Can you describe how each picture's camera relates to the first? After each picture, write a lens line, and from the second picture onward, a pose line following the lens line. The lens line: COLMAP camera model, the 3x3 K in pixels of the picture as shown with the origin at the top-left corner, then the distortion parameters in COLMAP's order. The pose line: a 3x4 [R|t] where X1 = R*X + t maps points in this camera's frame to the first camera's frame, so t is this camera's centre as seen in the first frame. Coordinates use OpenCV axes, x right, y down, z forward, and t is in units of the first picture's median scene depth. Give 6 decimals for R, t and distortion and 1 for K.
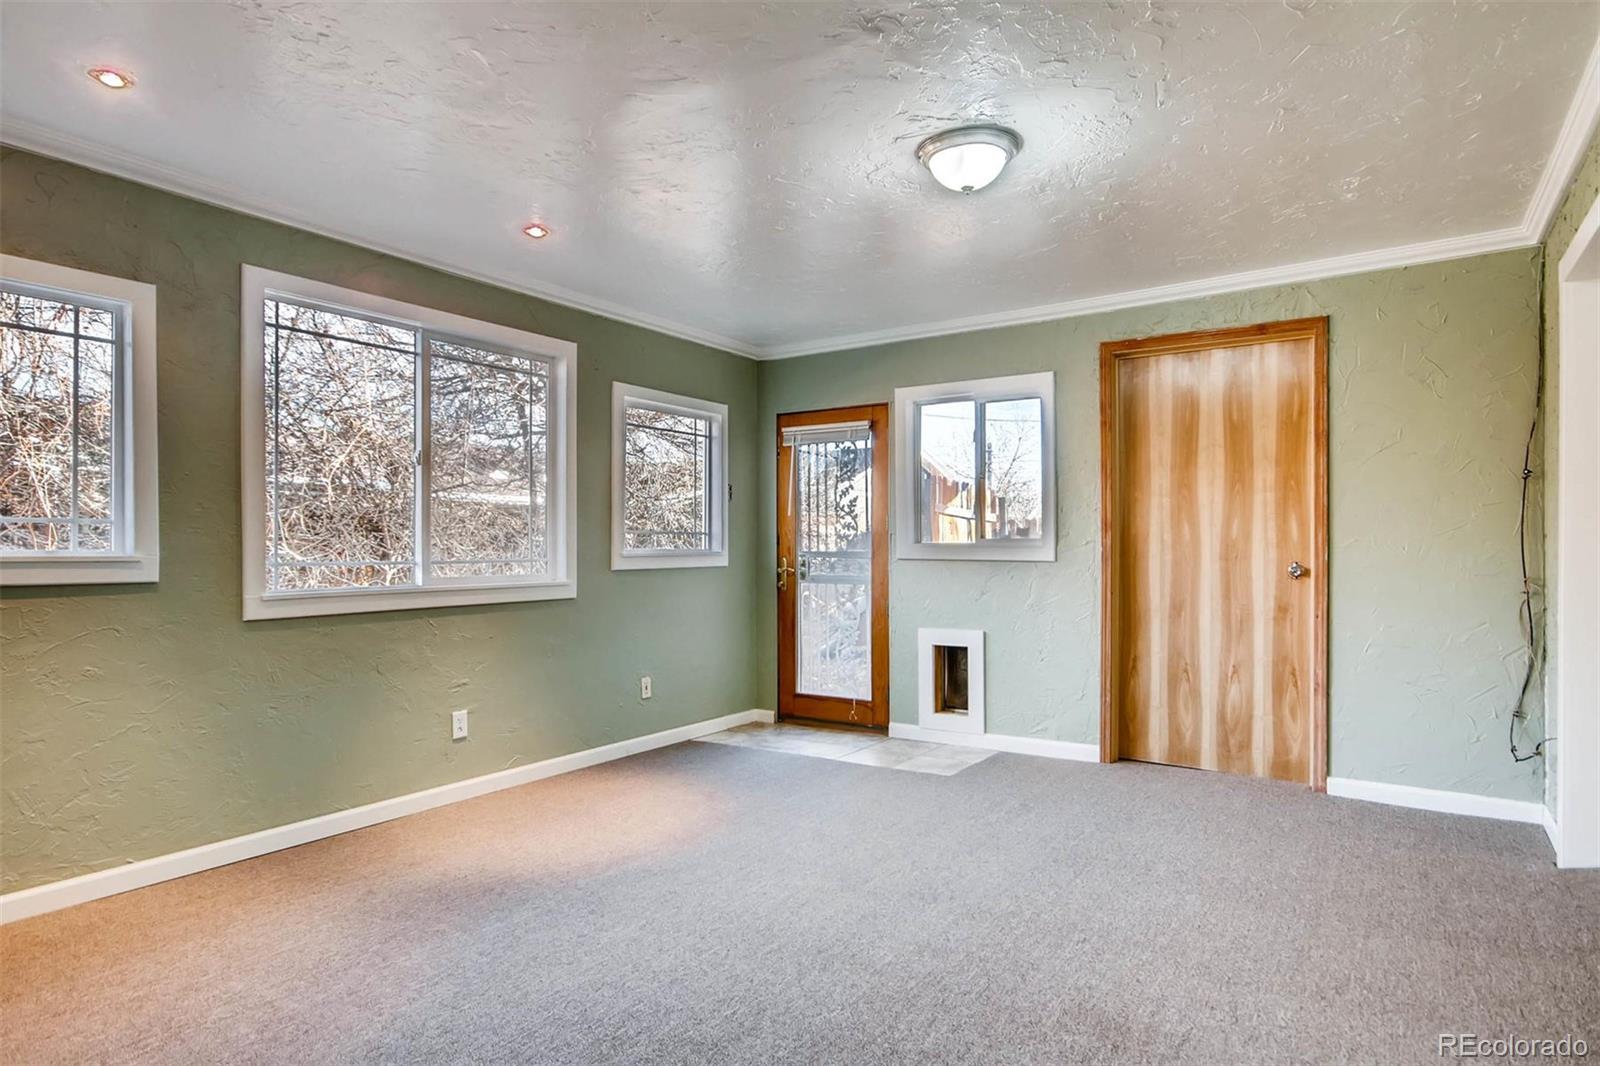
lens RADIAL K [[885.3, 0, 801.7], [0, 885.3, 536.4], [0, 0, 1]] dist [-0.020316, 0.013417]
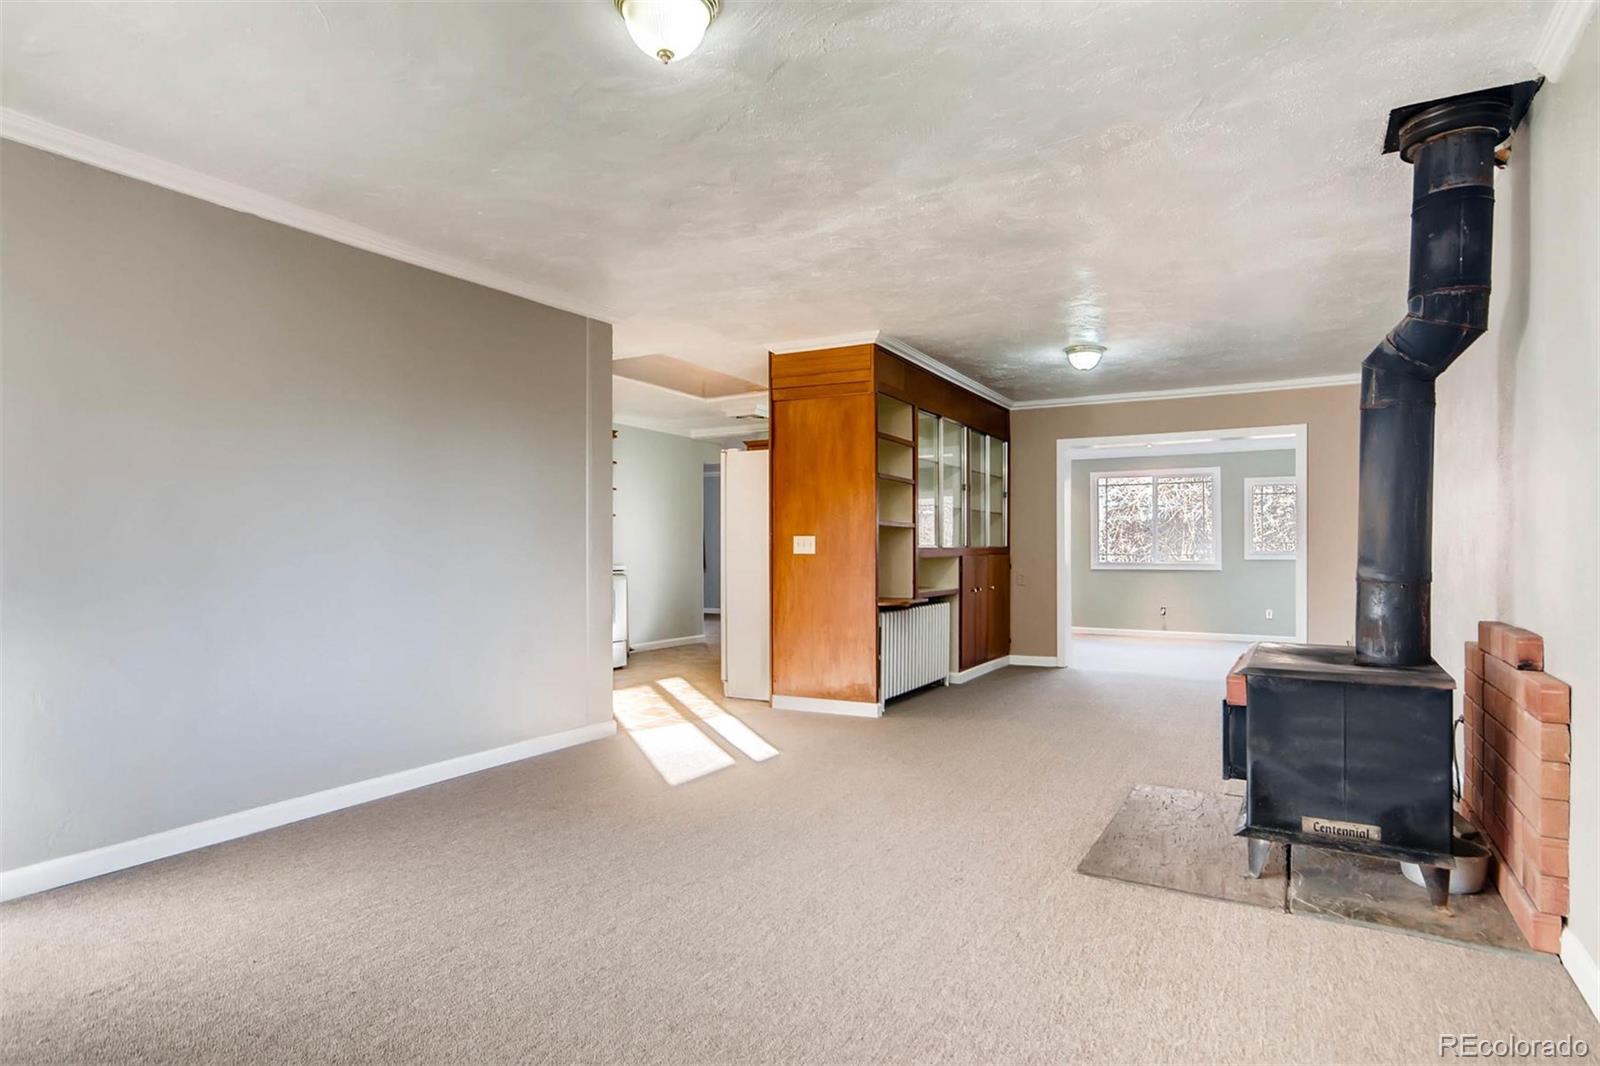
lens RADIAL K [[885.3, 0, 798.7], [0, 885.3, 549.0], [0, 0, 1]] dist [-0.020316, 0.013417]
pose [[0.092530, -0.002423, -0.995707, 2.017562], [0.008892, 0.999959, -0.001607, 0.003593], [0.995670, -0.008705, 0.092548, -0.383586]]
